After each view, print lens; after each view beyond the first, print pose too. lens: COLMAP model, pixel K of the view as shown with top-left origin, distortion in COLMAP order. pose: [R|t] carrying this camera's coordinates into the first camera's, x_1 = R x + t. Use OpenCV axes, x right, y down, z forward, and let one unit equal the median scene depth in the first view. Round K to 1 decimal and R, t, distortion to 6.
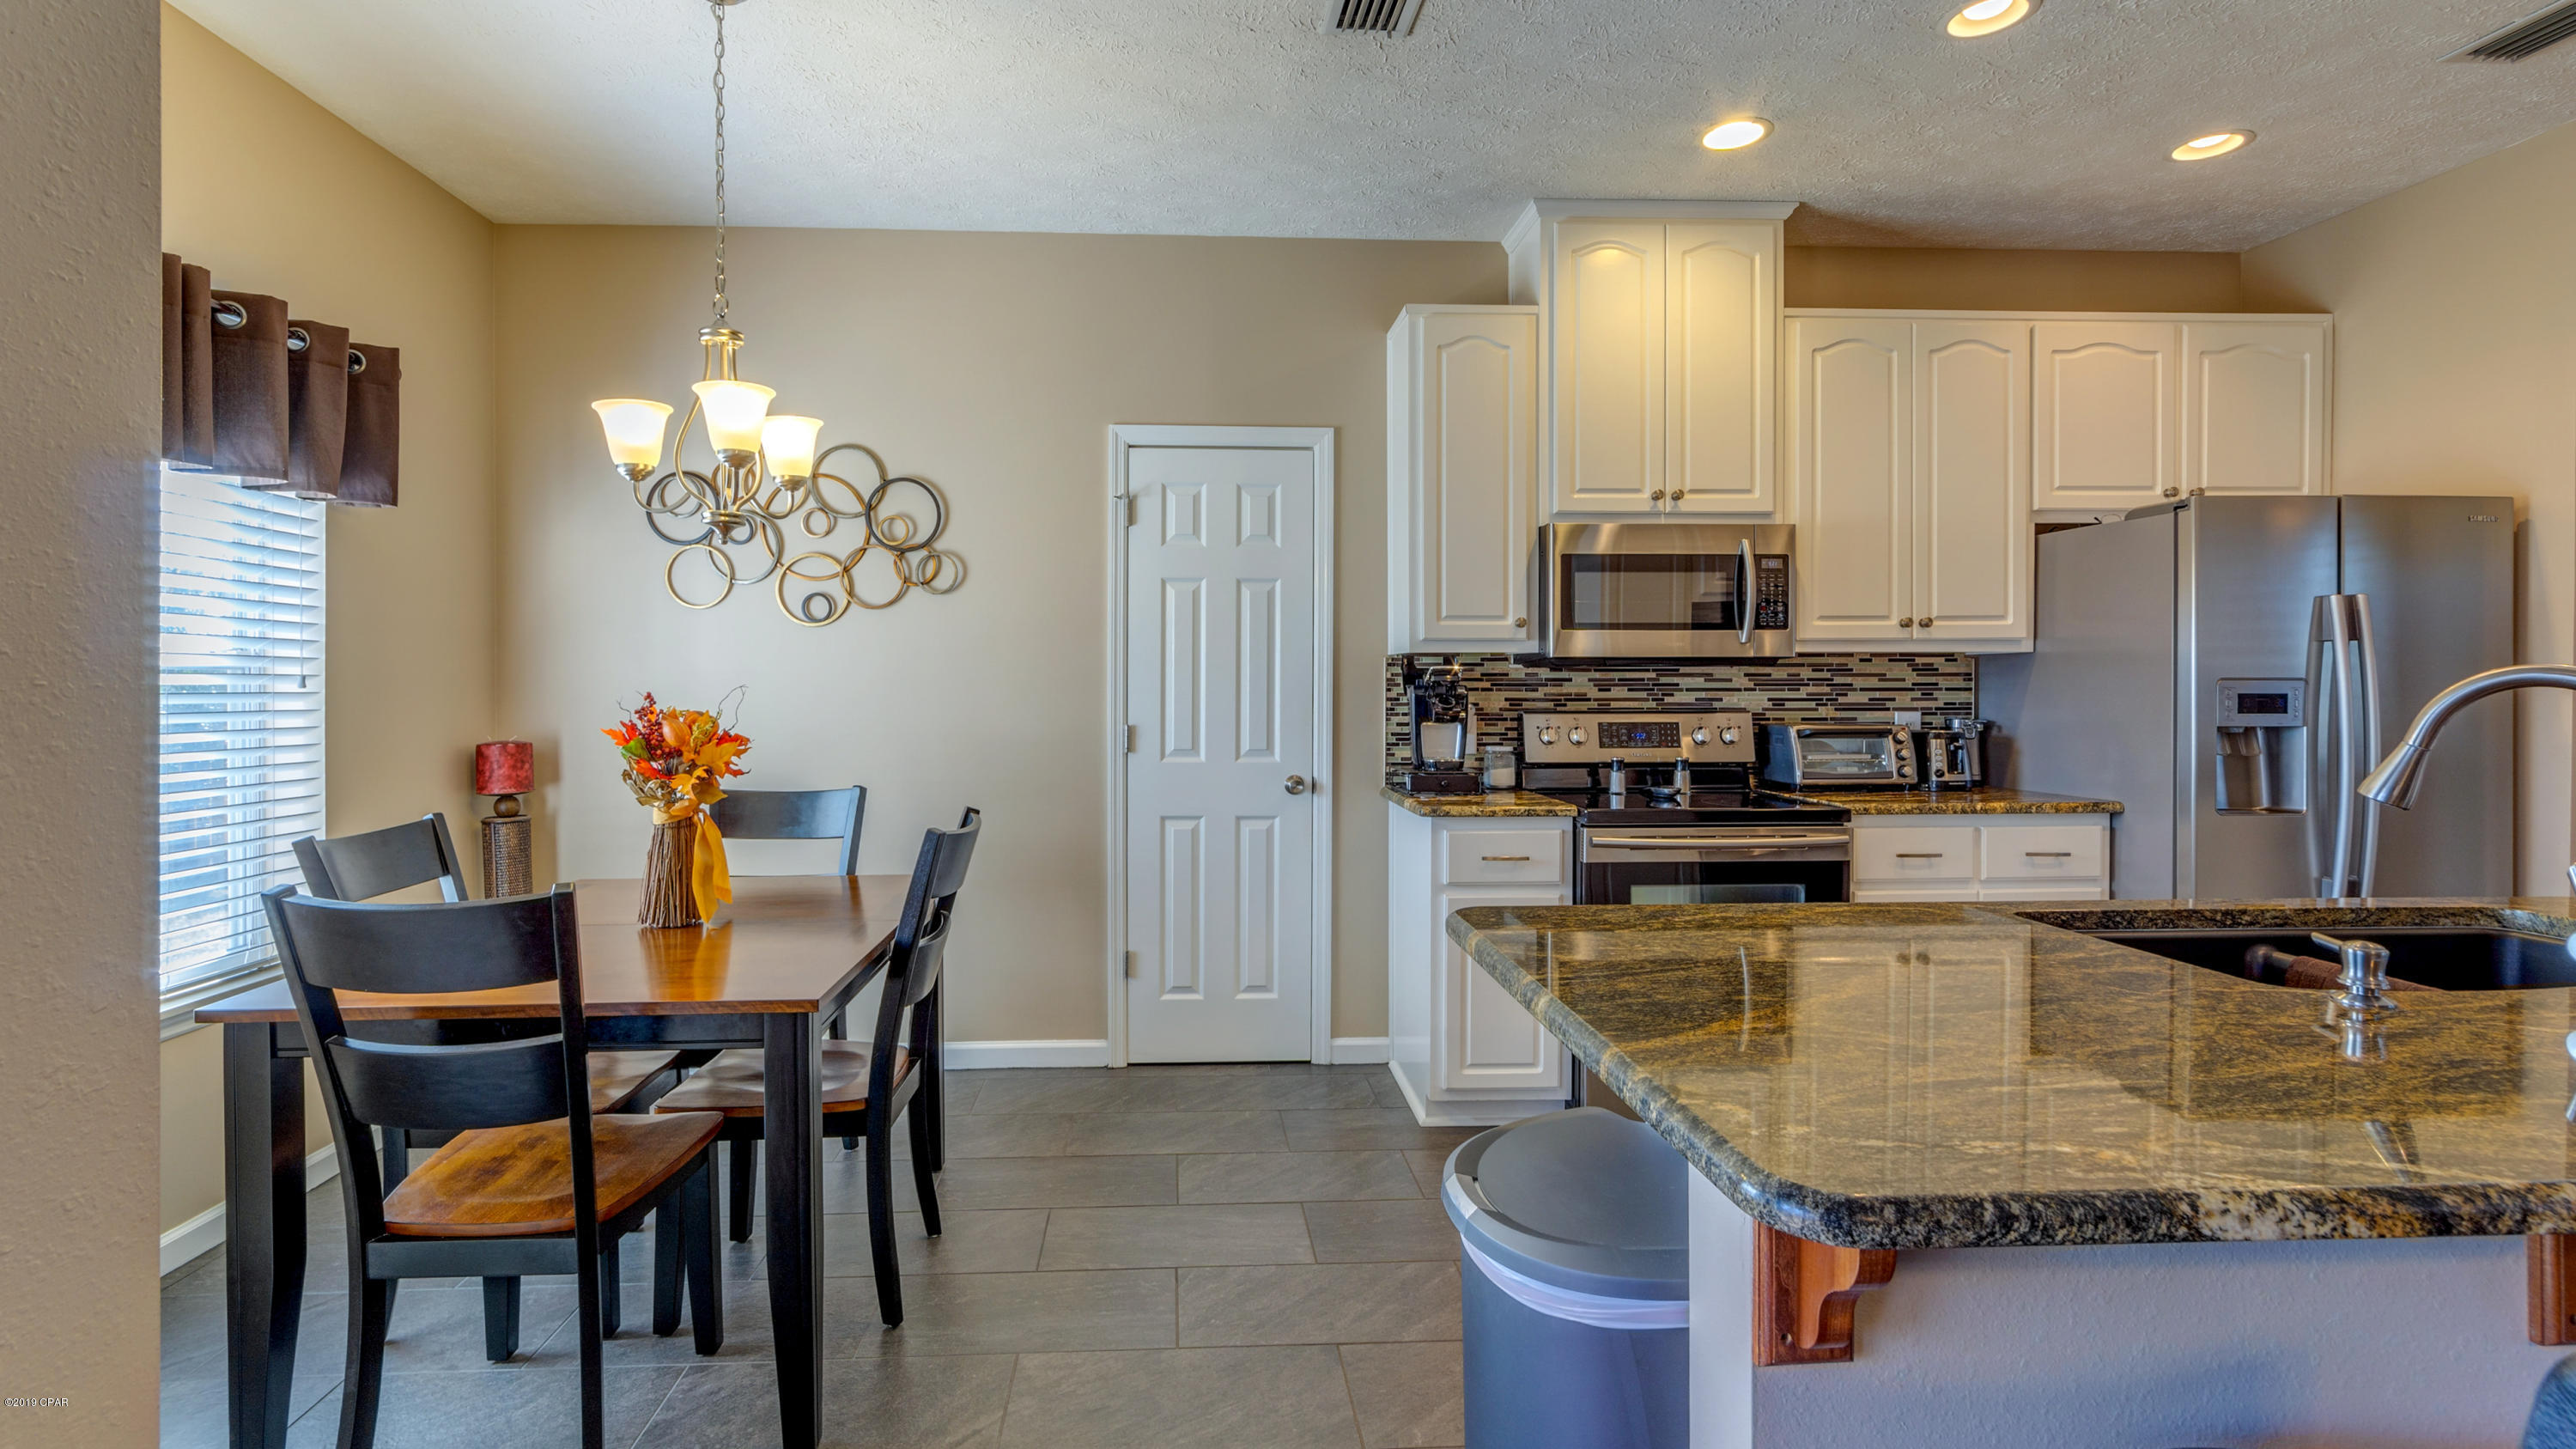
lens RADIAL K [[1185.8, 0, 1266.0], [0, 1185.8, 708.1], [0, 0, 1]] dist [-0.002375, 0.001717]
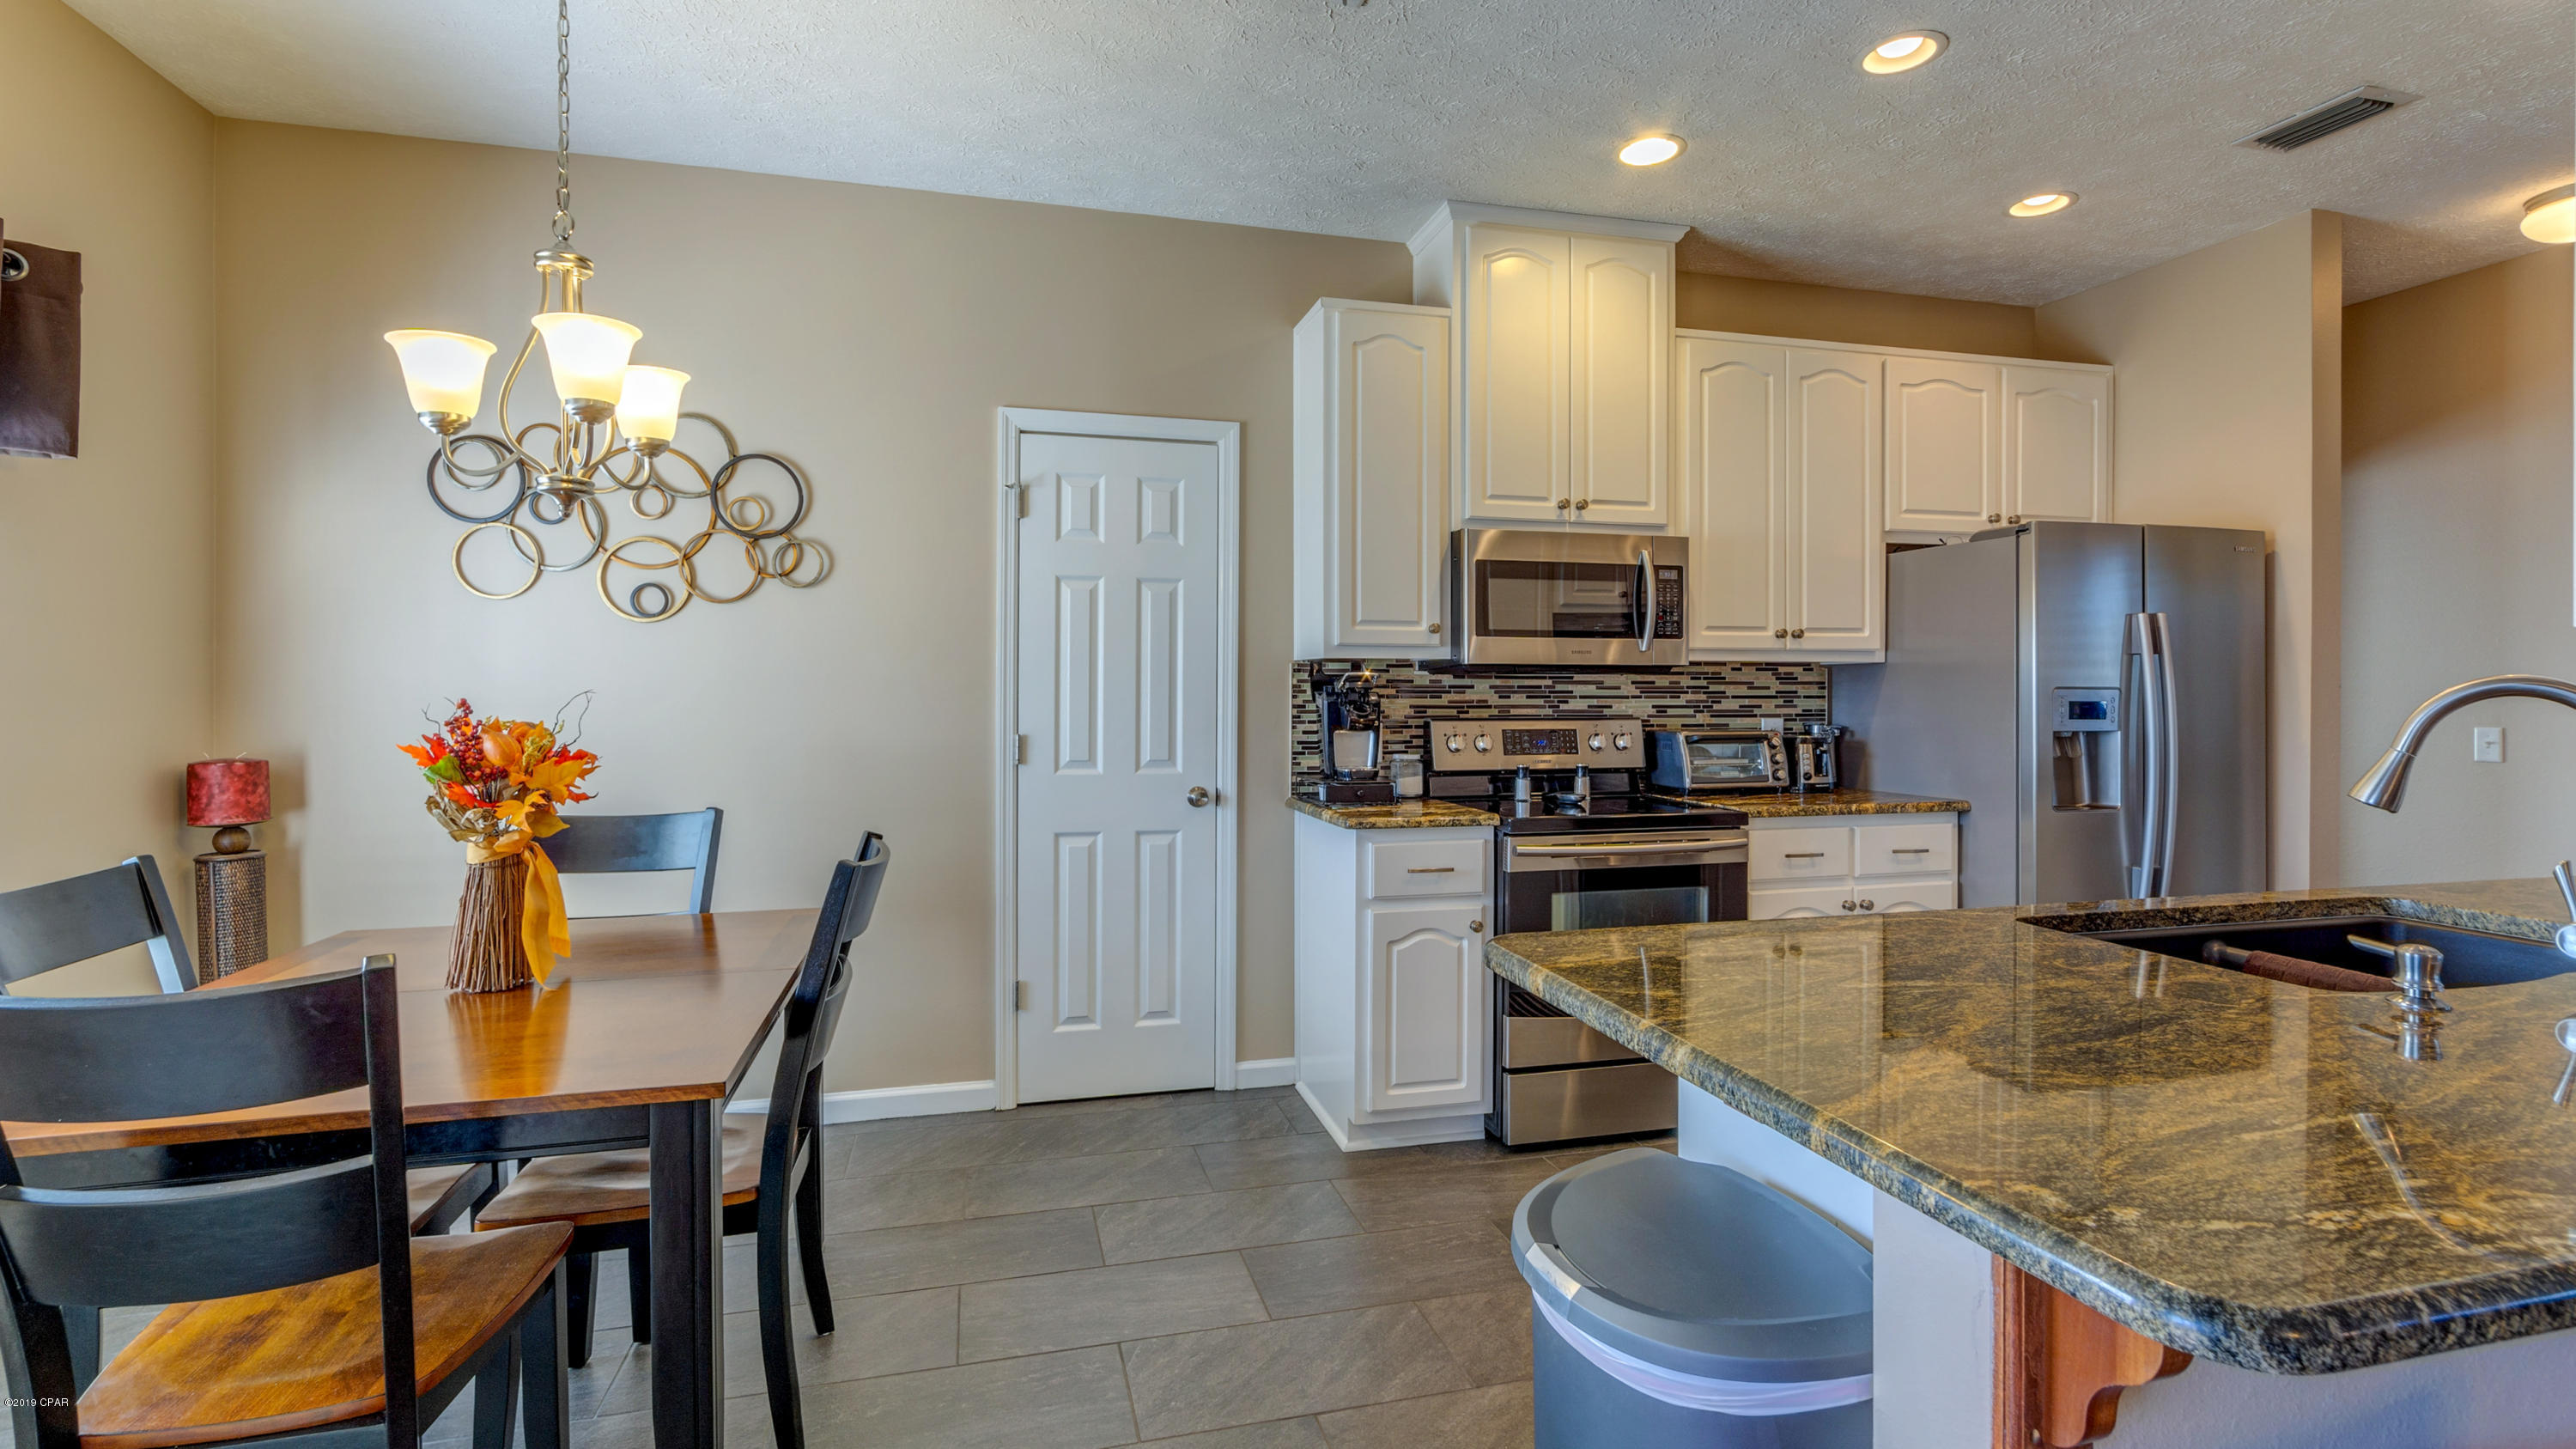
lens RADIAL K [[1160.9, 0, 1315.7], [0, 1160.9, 704.2], [0, 0, 1]] dist [-0.000292, 0.000878]
pose [[0.979195, 0.000279, 0.202922, -0.079535], [0.001437, 0.999964, -0.008306, -0.001572], [-0.202917, 0.008425, 0.979160, 0.079492]]
